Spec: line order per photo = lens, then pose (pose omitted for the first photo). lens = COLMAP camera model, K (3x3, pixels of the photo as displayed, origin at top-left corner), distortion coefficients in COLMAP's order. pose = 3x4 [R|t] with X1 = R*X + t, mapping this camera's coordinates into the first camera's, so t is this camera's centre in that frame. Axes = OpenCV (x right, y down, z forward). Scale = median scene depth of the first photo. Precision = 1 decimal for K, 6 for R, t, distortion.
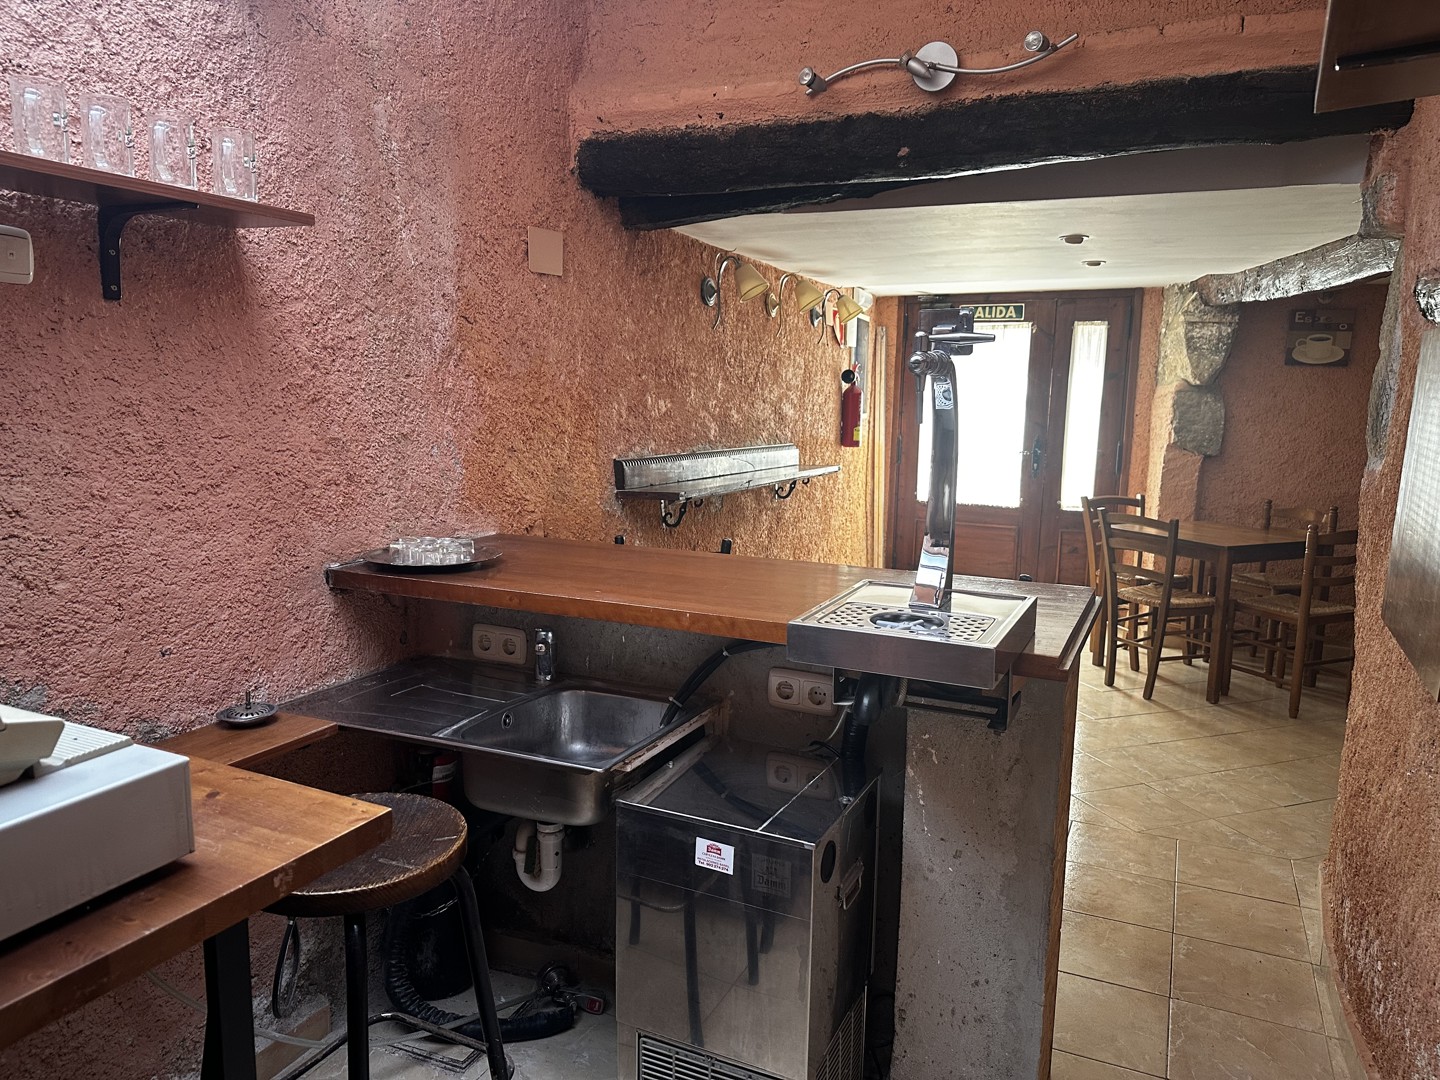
lens RADIAL K [[1013.2, 0, 724.5], [0, 1013.2, 539.9], [0, 0, 1]] dist [0.089759, -0.171450]
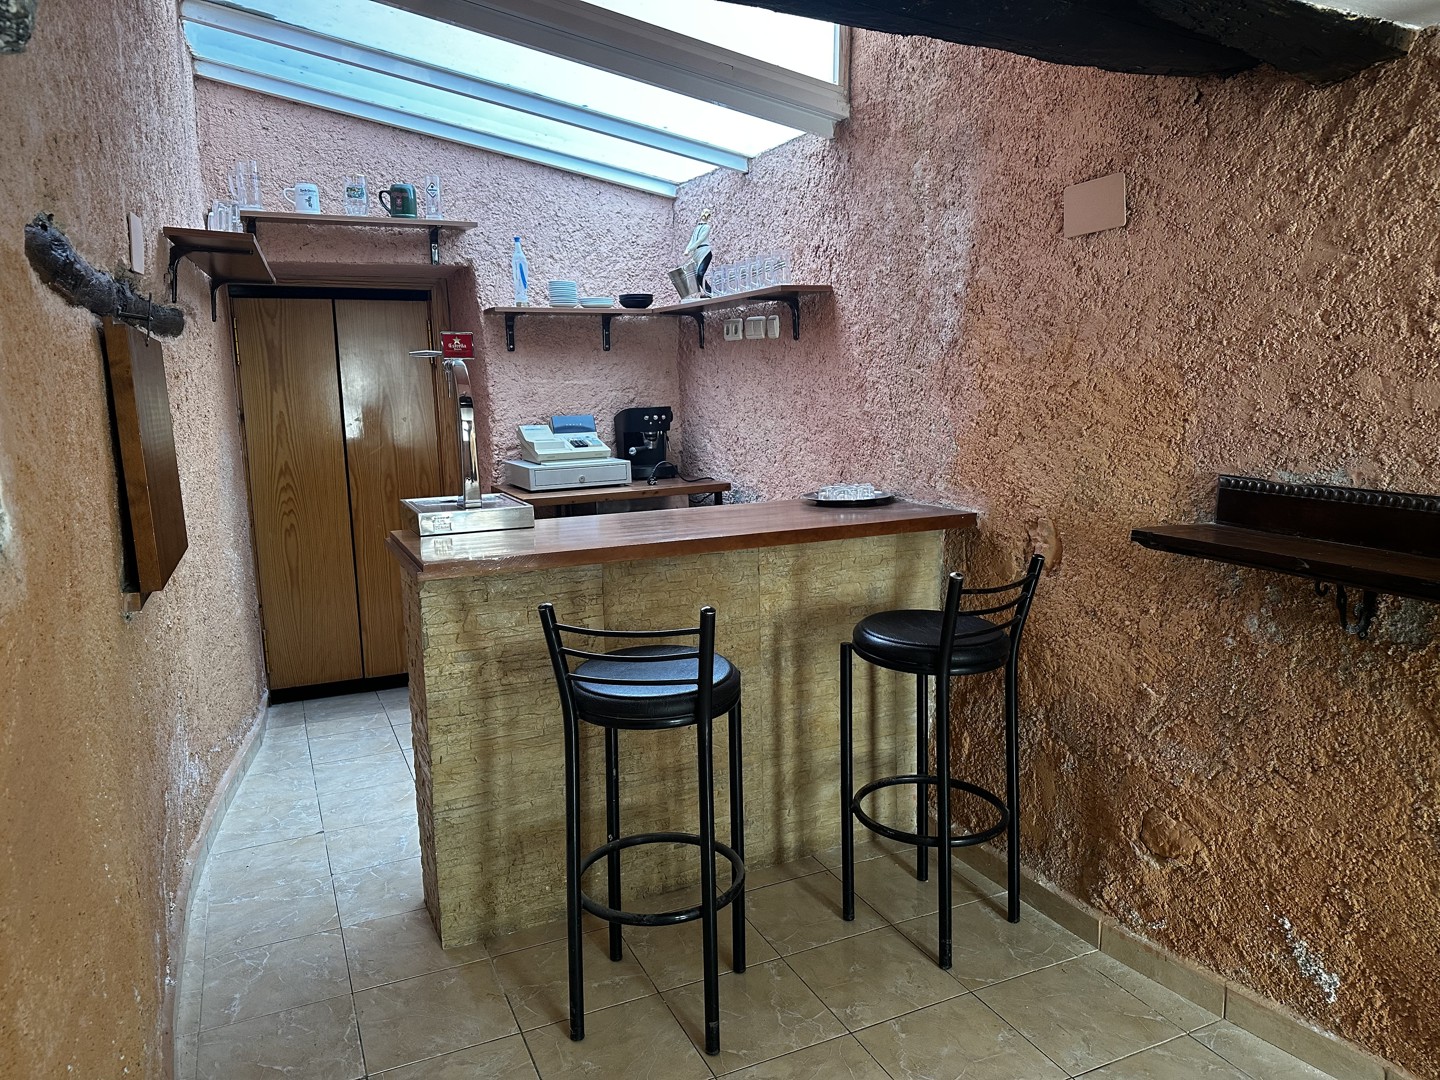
lens RADIAL K [[1013.2, 0, 724.5], [0, 1013.2, 539.9], [0, 0, 1]] dist [0.089759, -0.171450]
pose [[-0.653039, 0.119533, -0.747832, 0.744232], [-0.096078, 0.966410, 0.238370, -0.206762], [0.751205, 0.227515, -0.619619, 1.480516]]
